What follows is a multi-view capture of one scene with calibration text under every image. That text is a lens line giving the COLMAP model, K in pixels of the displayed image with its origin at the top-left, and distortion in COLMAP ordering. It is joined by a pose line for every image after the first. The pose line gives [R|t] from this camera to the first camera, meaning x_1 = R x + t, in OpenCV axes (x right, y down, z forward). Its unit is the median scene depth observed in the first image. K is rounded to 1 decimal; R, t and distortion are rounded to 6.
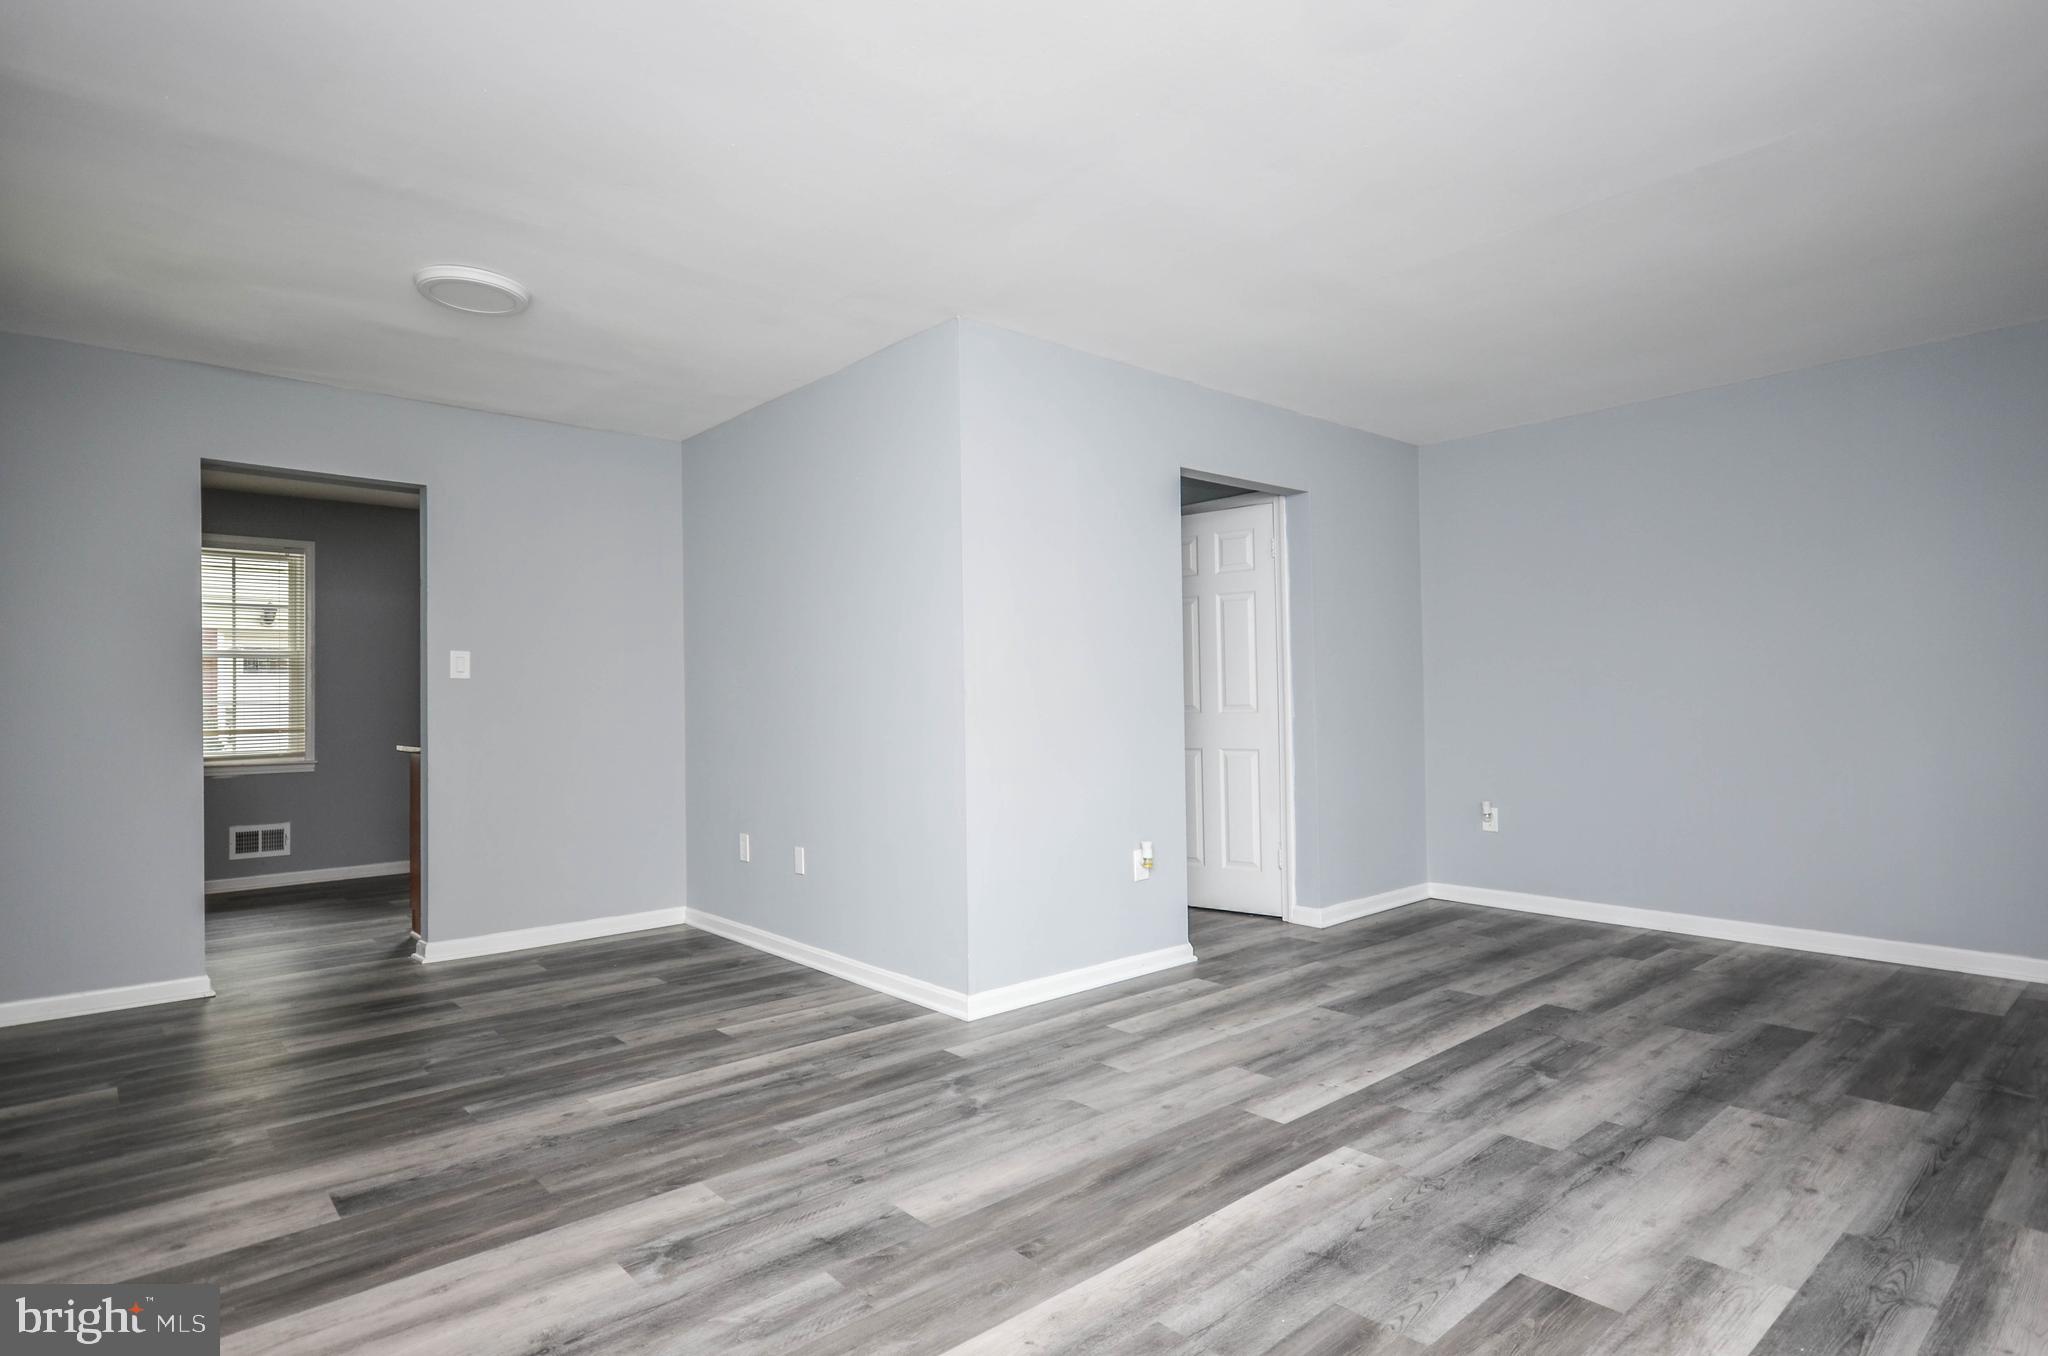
lens RADIAL K [[1067.4, 0, 1016.7], [0, 1067.4, 677.9], [0, 0, 1]] dist [0.011925, -0.001238]
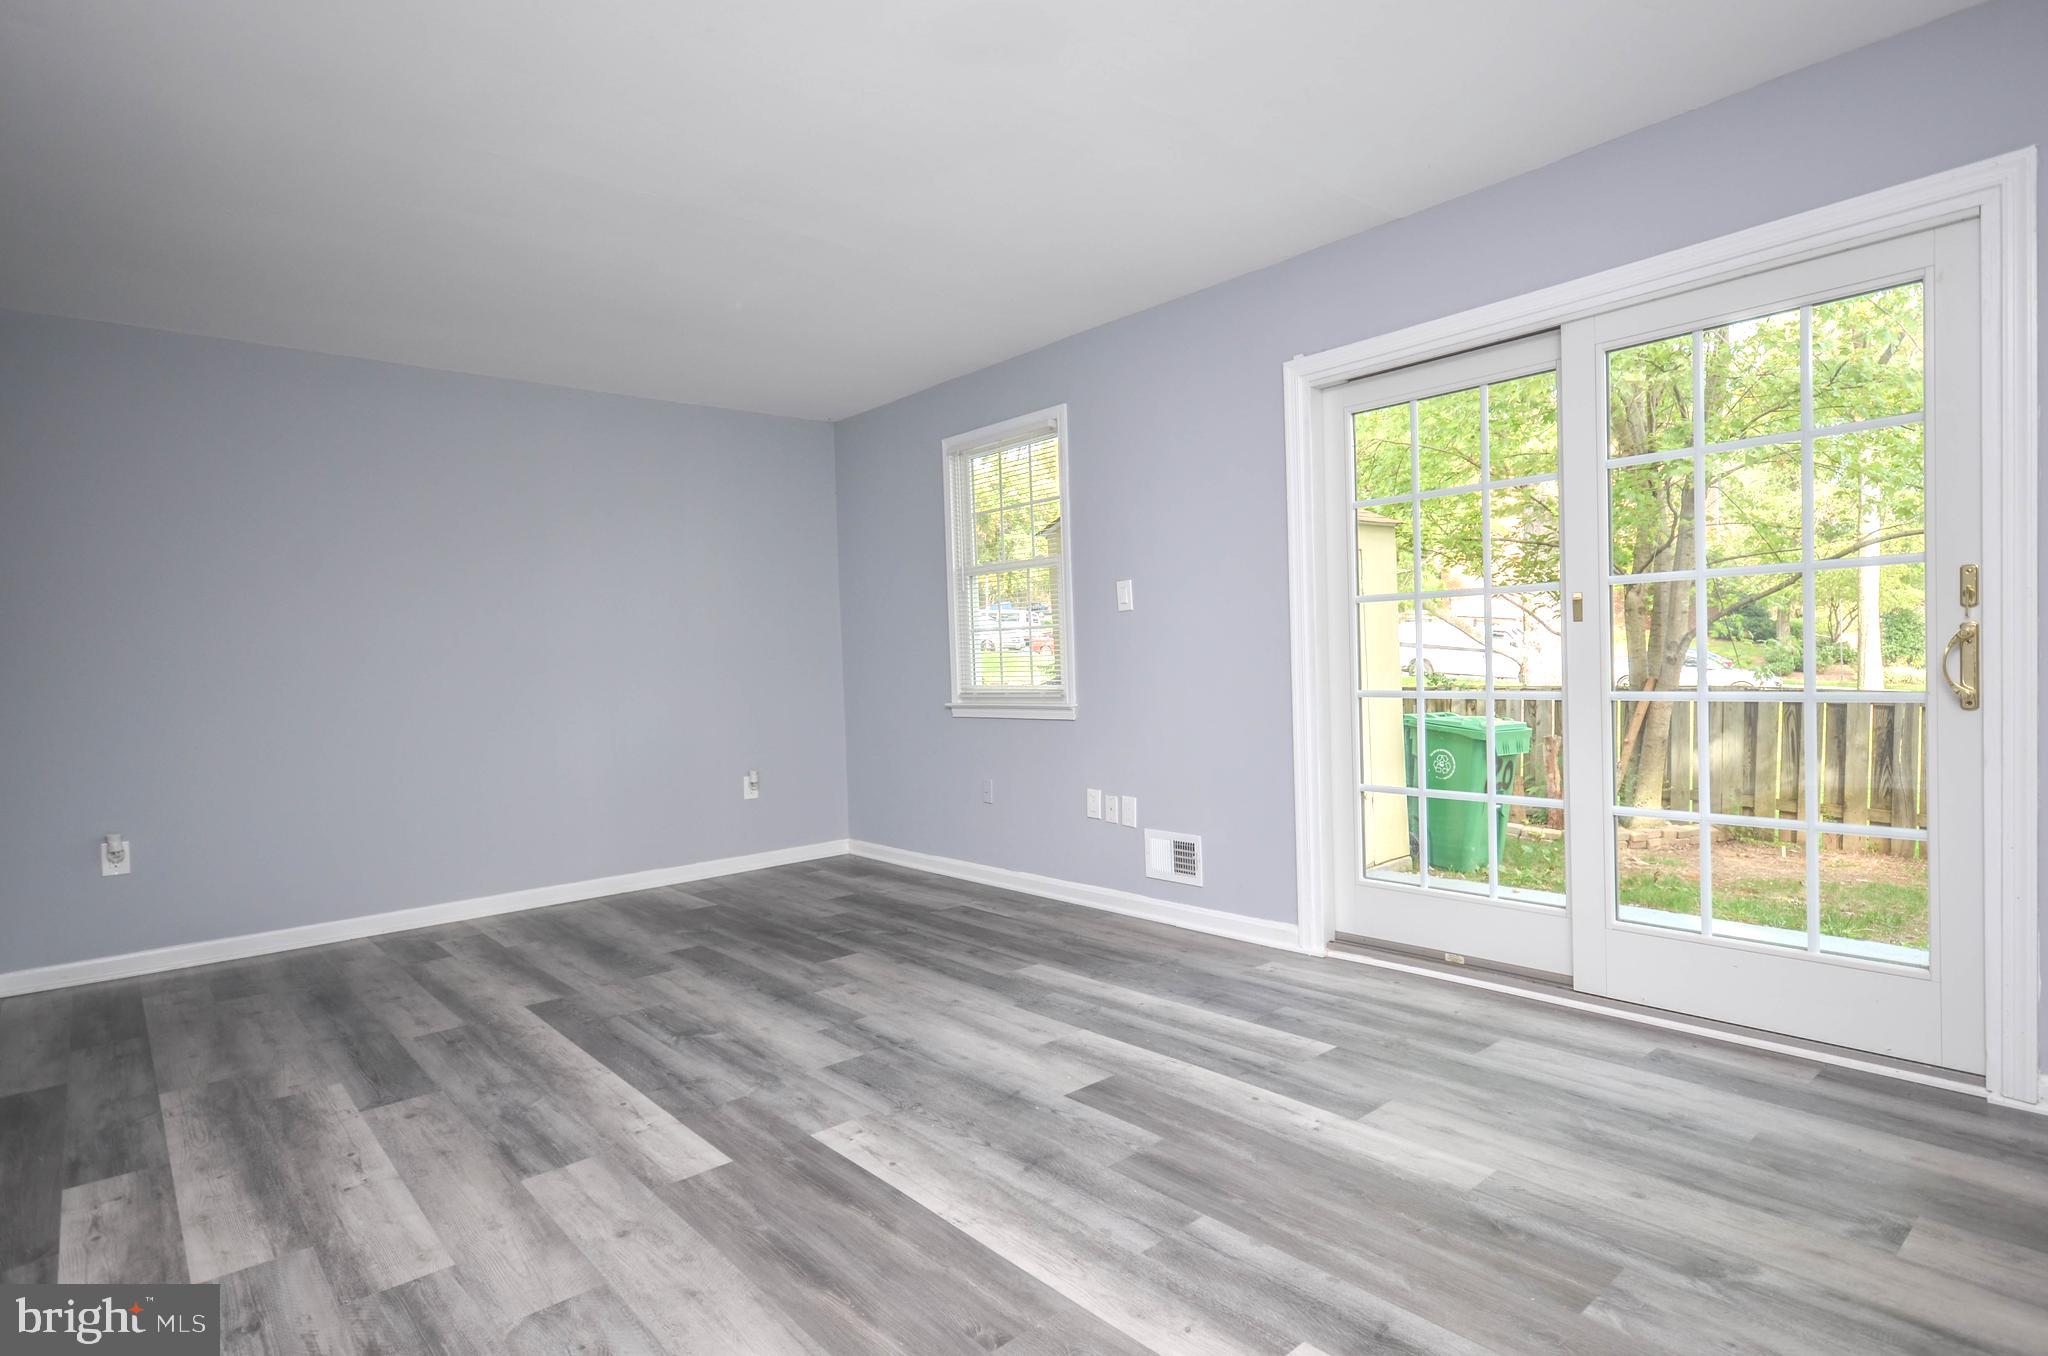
lens RADIAL K [[1067.4, 0, 1080.0], [0, 1067.4, 675.7], [0, 0, 1]] dist [0.011925, -0.001238]
pose [[-0.023326, -0.000445, 0.999728, -0.591936], [0.010404, 0.999946, 0.000688, 0.028871], [-0.999674, 0.010417, -0.023321, 0.710787]]
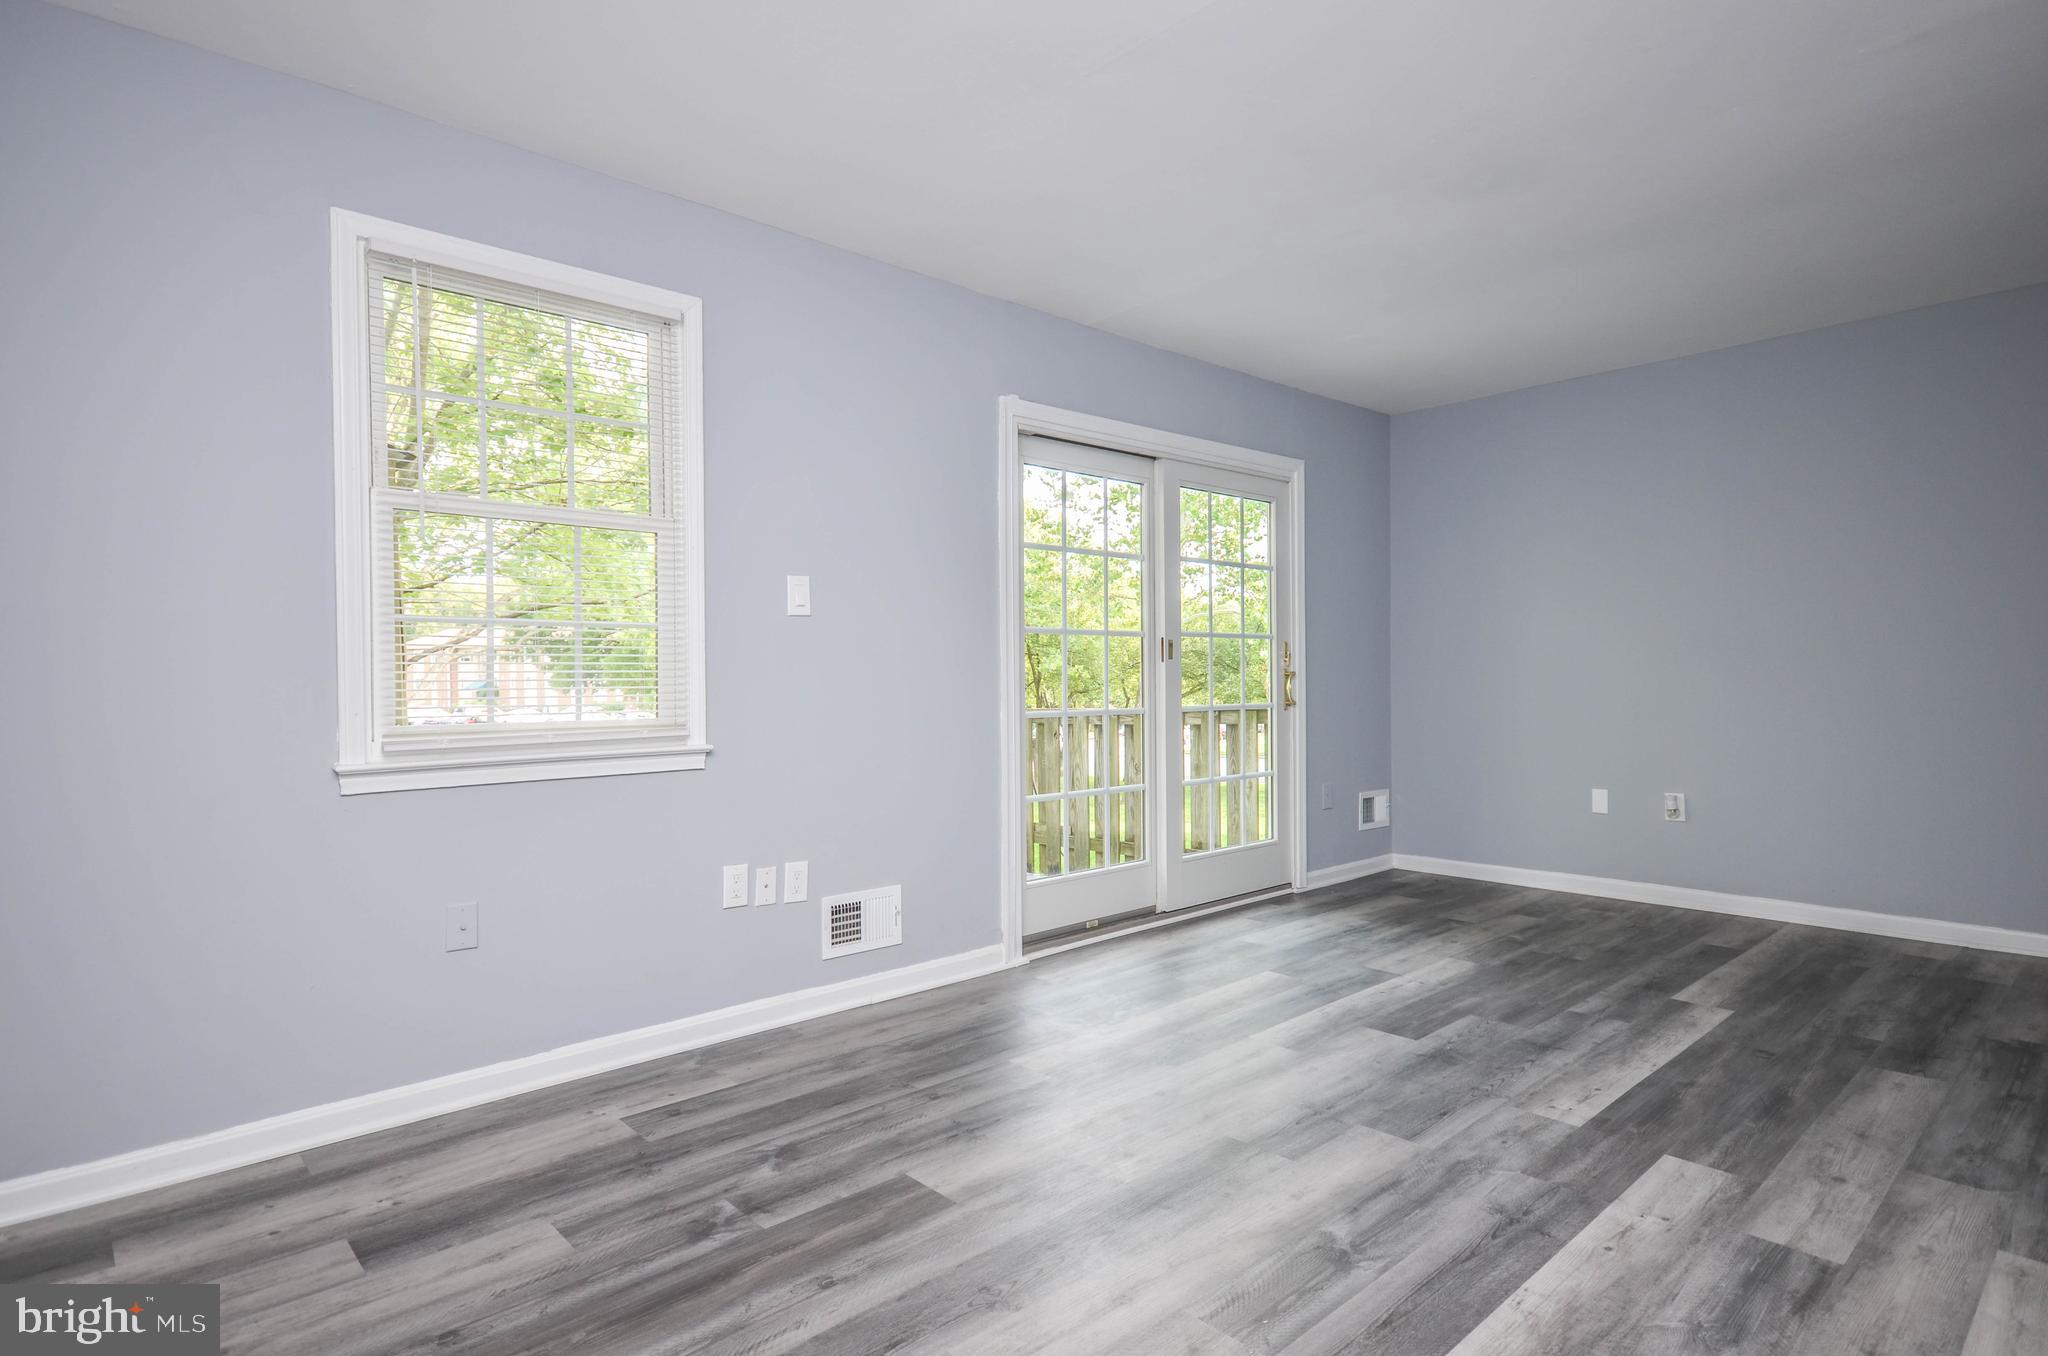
lens RADIAL K [[1067.4, 0, 1020.8], [0, 1067.4, 678.8], [0, 0, 1]] dist [0.011925, -0.001238]
pose [[-0.999403, 0.026729, -0.021885, 0.744749], [0.027250, 0.999344, -0.023874, 0.041769], [0.021233, -0.024457, -0.999475, 1.787951]]
